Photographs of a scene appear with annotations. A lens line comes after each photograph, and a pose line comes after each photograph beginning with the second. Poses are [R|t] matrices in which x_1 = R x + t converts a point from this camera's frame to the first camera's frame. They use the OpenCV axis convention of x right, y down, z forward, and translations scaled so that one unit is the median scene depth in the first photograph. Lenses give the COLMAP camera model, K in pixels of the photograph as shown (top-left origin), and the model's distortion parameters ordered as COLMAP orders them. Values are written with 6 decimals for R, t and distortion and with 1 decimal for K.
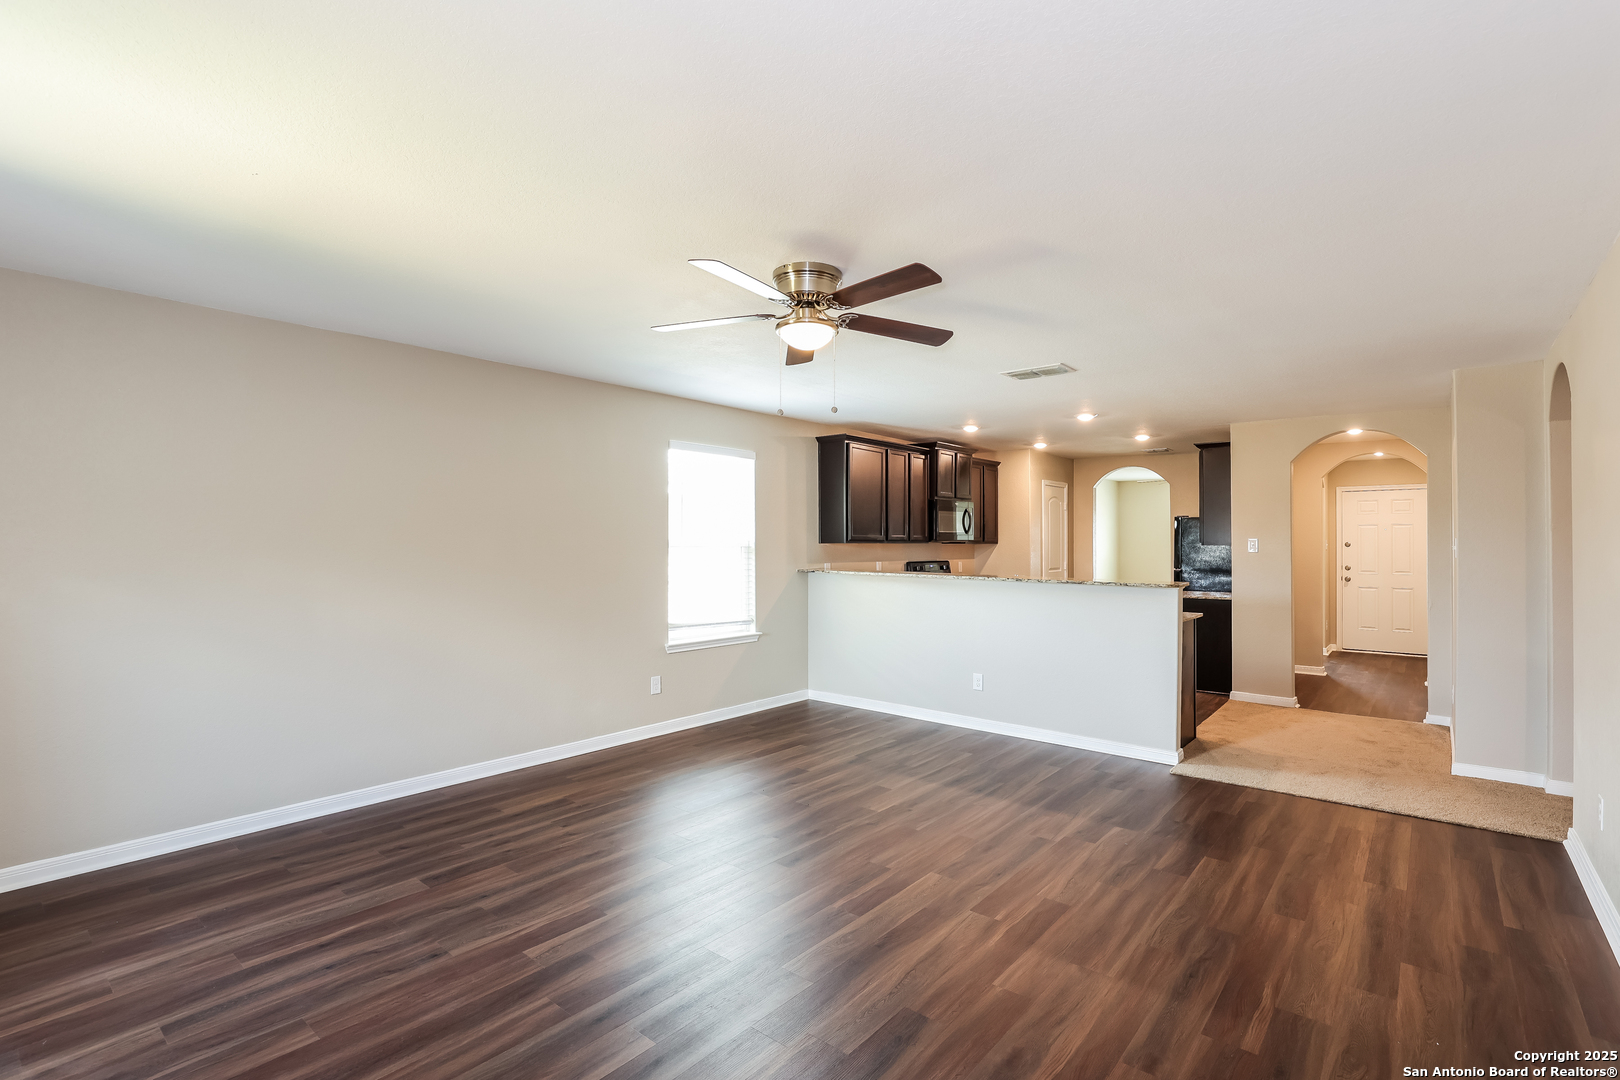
lens RADIAL K [[762.3, 0, 810.0], [0, 762.3, 540.0], [0, 0, 1]] dist [-0.009746, 0.000538]
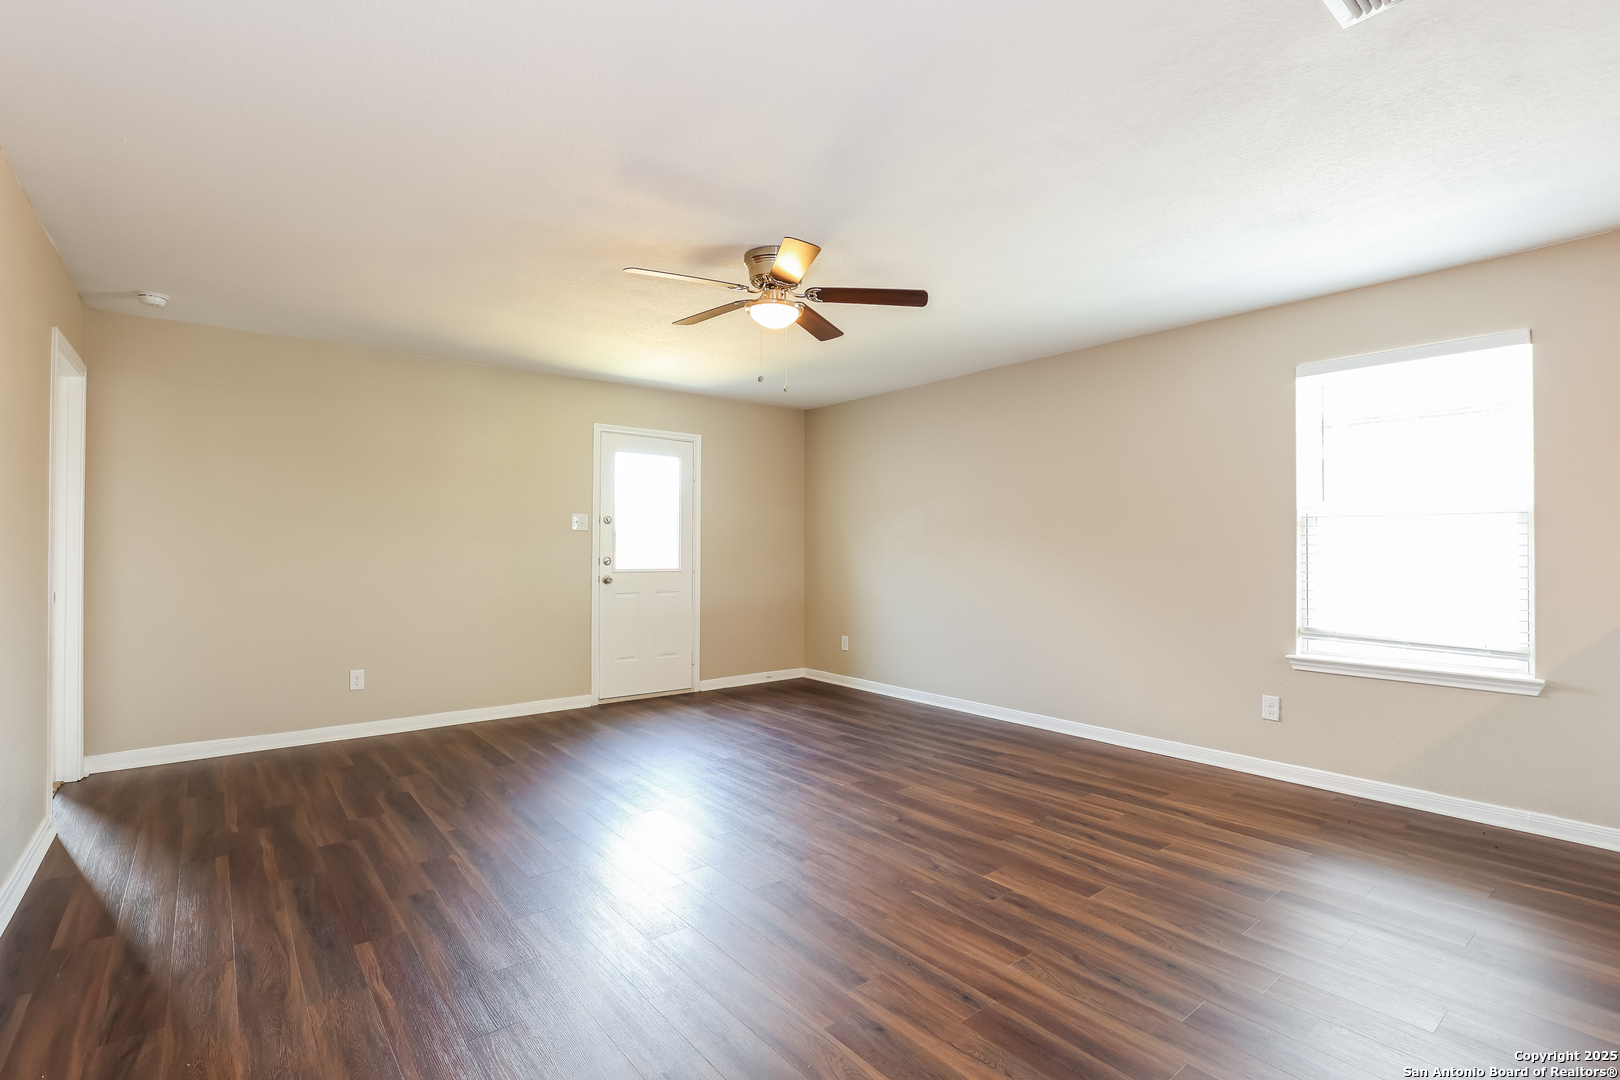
lens RADIAL K [[741.9, 0, 811.4], [0, 741.9, 548.5], [0, 0, 1]] dist [-0.012227, -0.000091]
pose [[-0.191758, -0.002011, -0.981440, 0.761661], [0.004772, 0.999984, -0.002982, 0.050644], [0.981431, -0.005255, -0.191745, 0.933911]]
